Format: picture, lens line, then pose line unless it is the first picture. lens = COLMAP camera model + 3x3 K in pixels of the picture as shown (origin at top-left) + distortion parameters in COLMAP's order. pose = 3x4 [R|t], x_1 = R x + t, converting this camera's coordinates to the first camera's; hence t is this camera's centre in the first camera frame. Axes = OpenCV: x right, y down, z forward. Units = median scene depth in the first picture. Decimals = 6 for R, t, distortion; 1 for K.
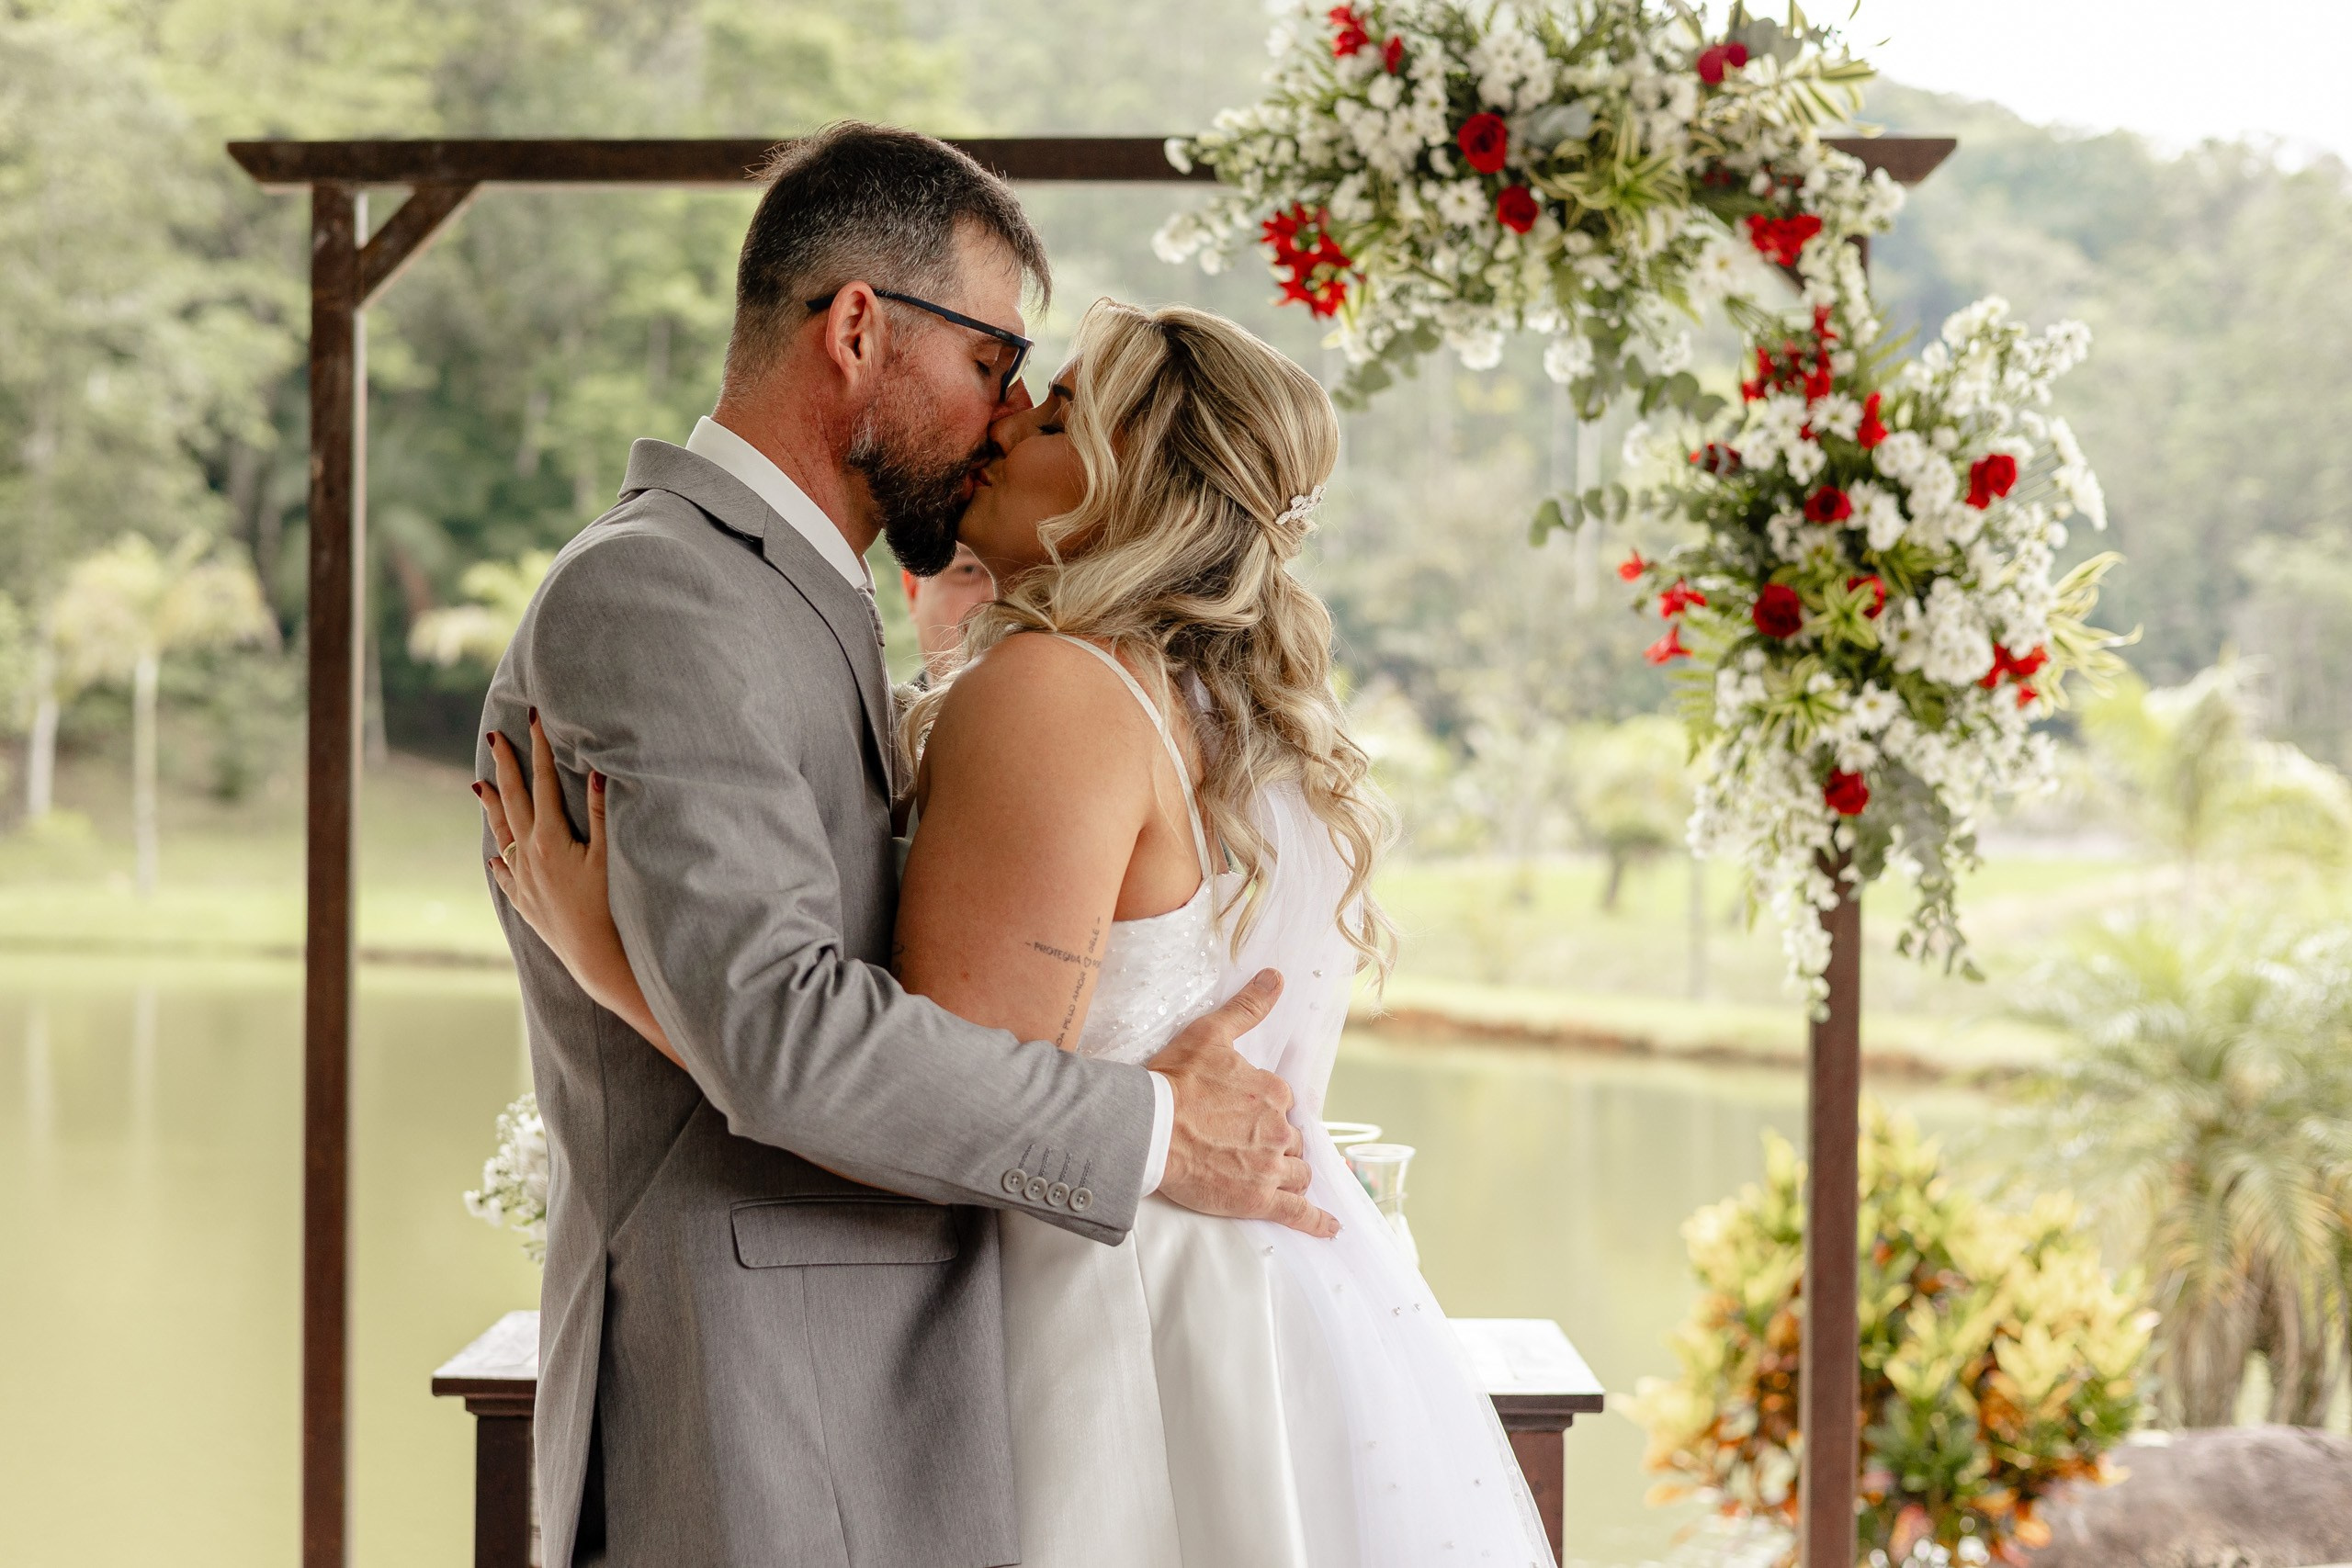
lens RADIAL K [[3491.3, 0, 1051.7], [0, 3491.3, 797.9], [0, 0, 1]] dist [-0.007310, 0.000000]
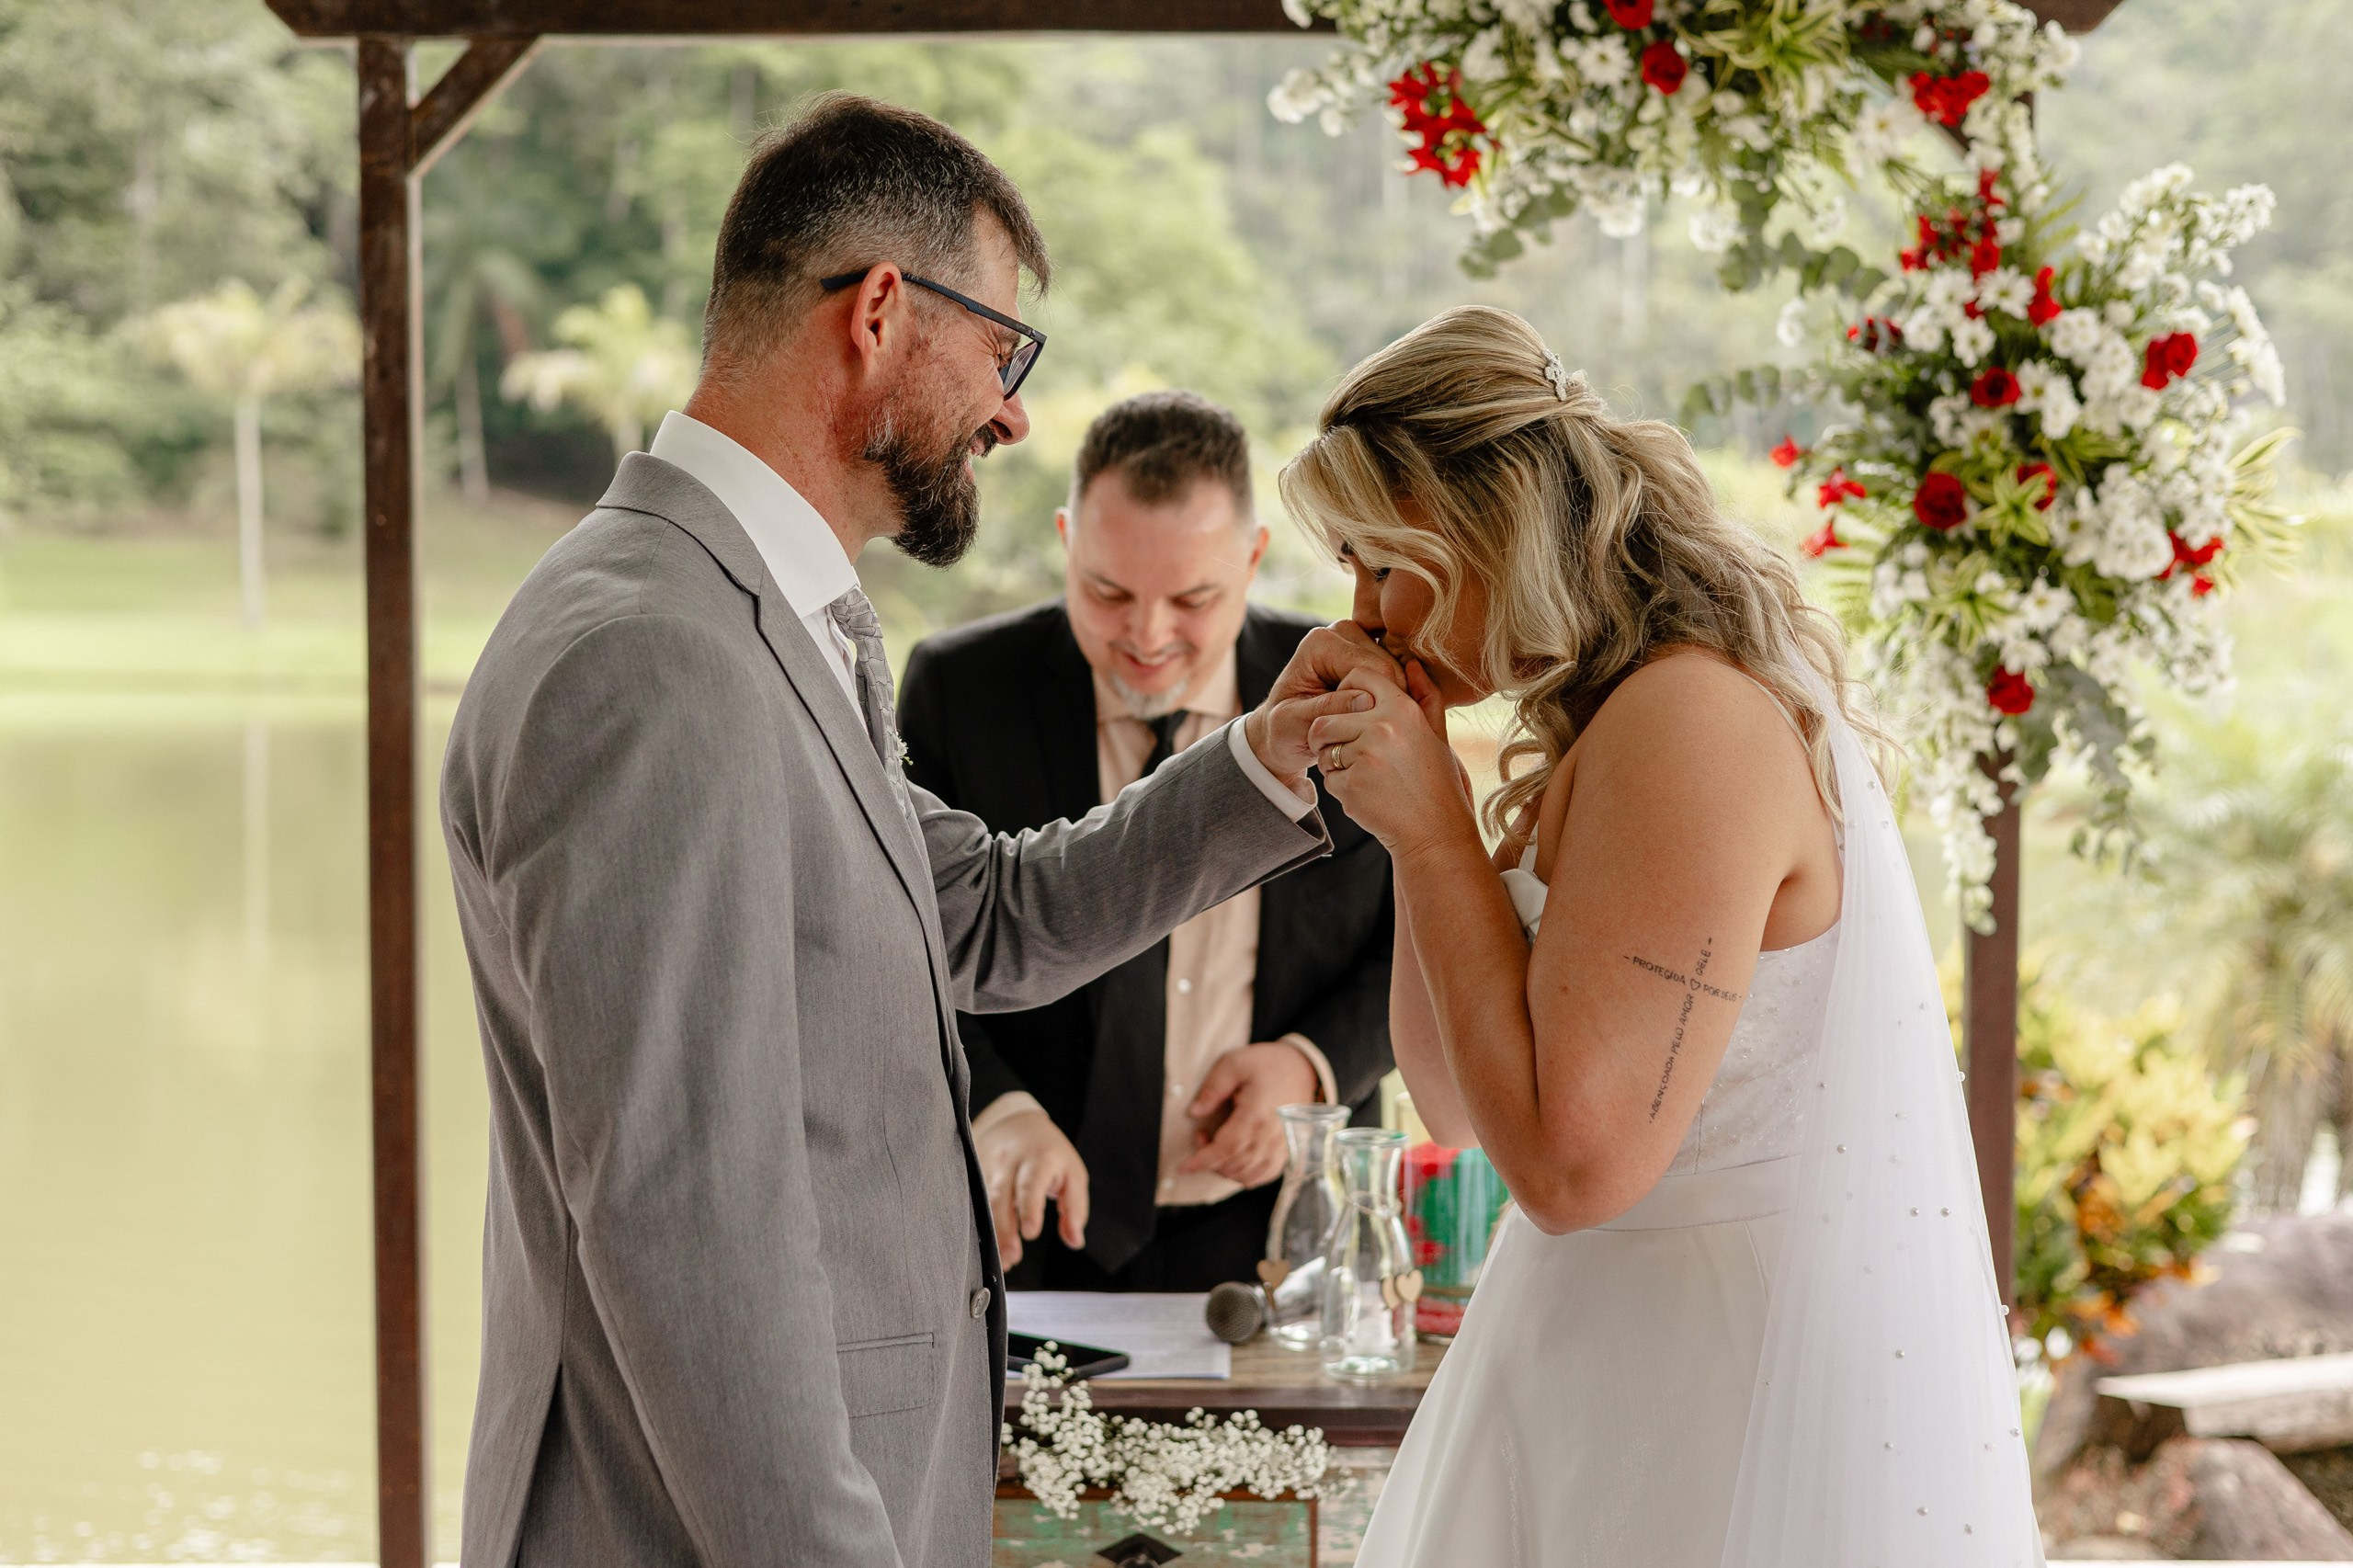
lens RADIAL K [[3329.5, 0, 1212.5], [0, 3329.5, 703.0], [0, 0, 1]] dist [0.010359, 0.000000]
pose [[0.999652, -0.008006, 0.025145, -0.009789], [0.006645, 0.998532, 0.053747, -0.047225], [-0.025539, -0.053561, 0.998238, 0.107383]]
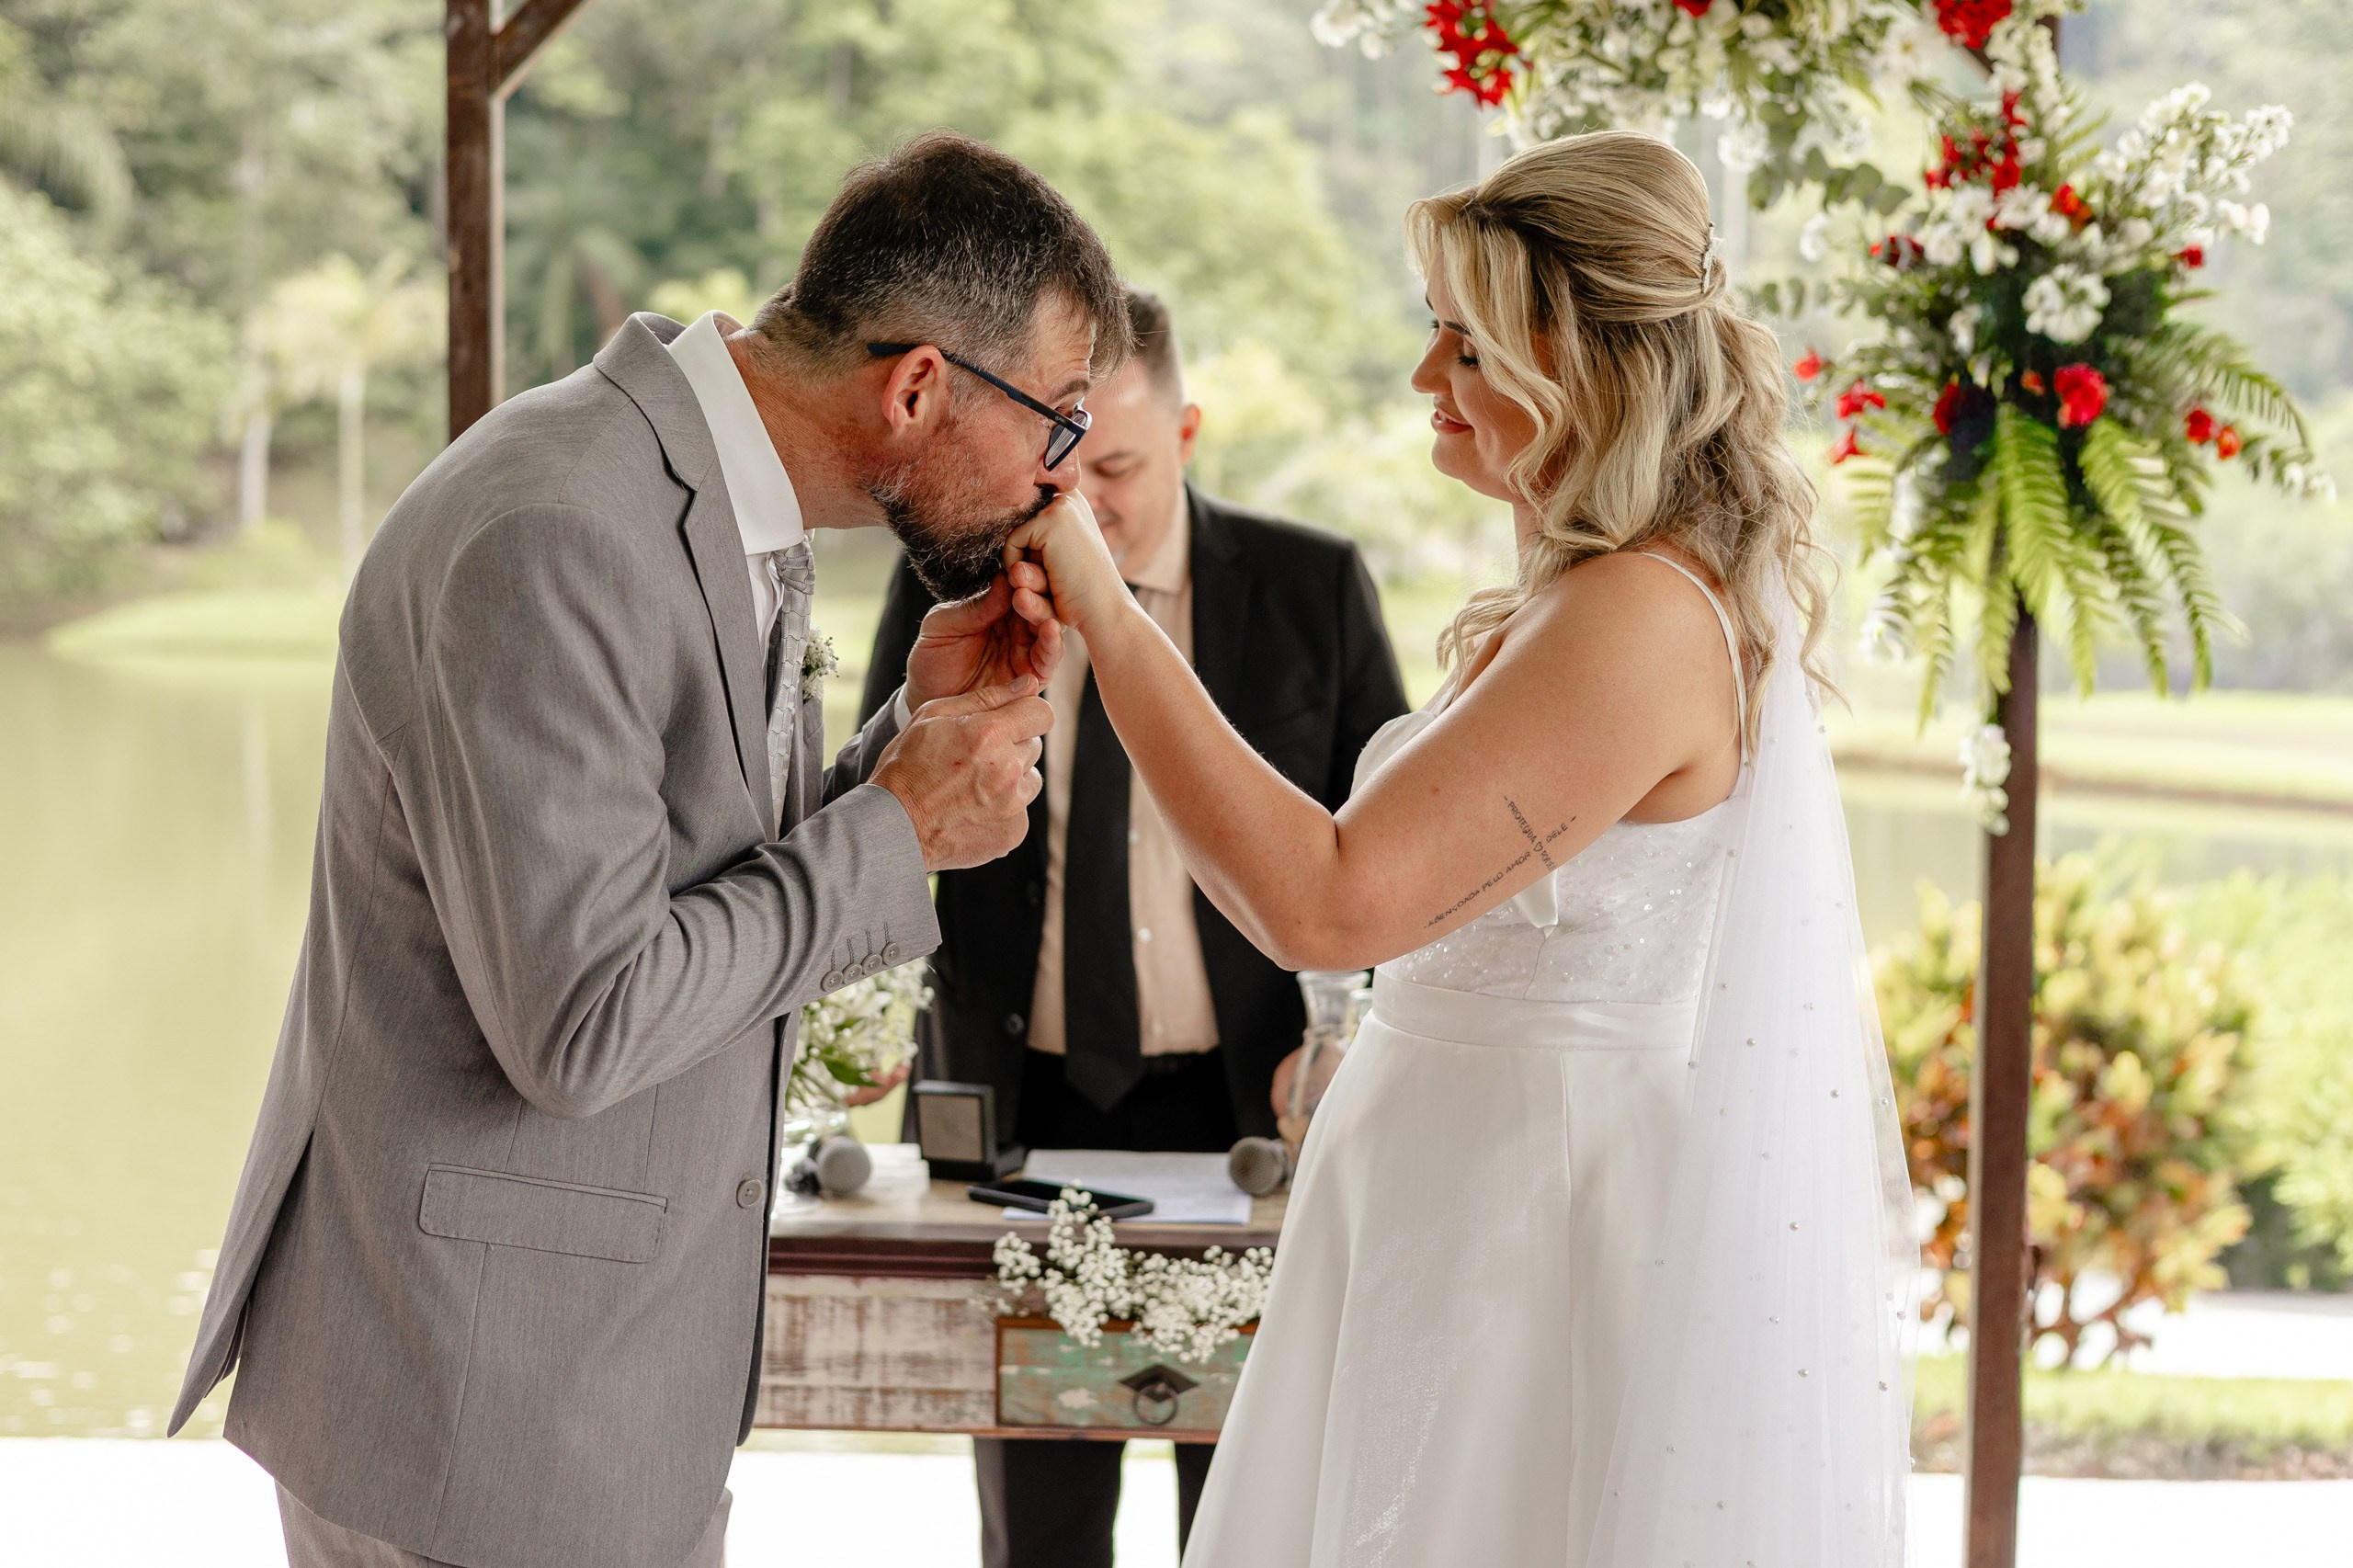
lens RADIAL K [[3329.5, 0, 1137.5], [0, 3329.5, 690.3], [0, 0, 1]] dist [0.010359, 0.000000]
pose [[0.999709, 0.001276, -0.024076, 0.003106], [0.000066, 0.998450, 0.055657, -0.027137], [0.024110, -0.055642, 0.998160, 0.070056]]
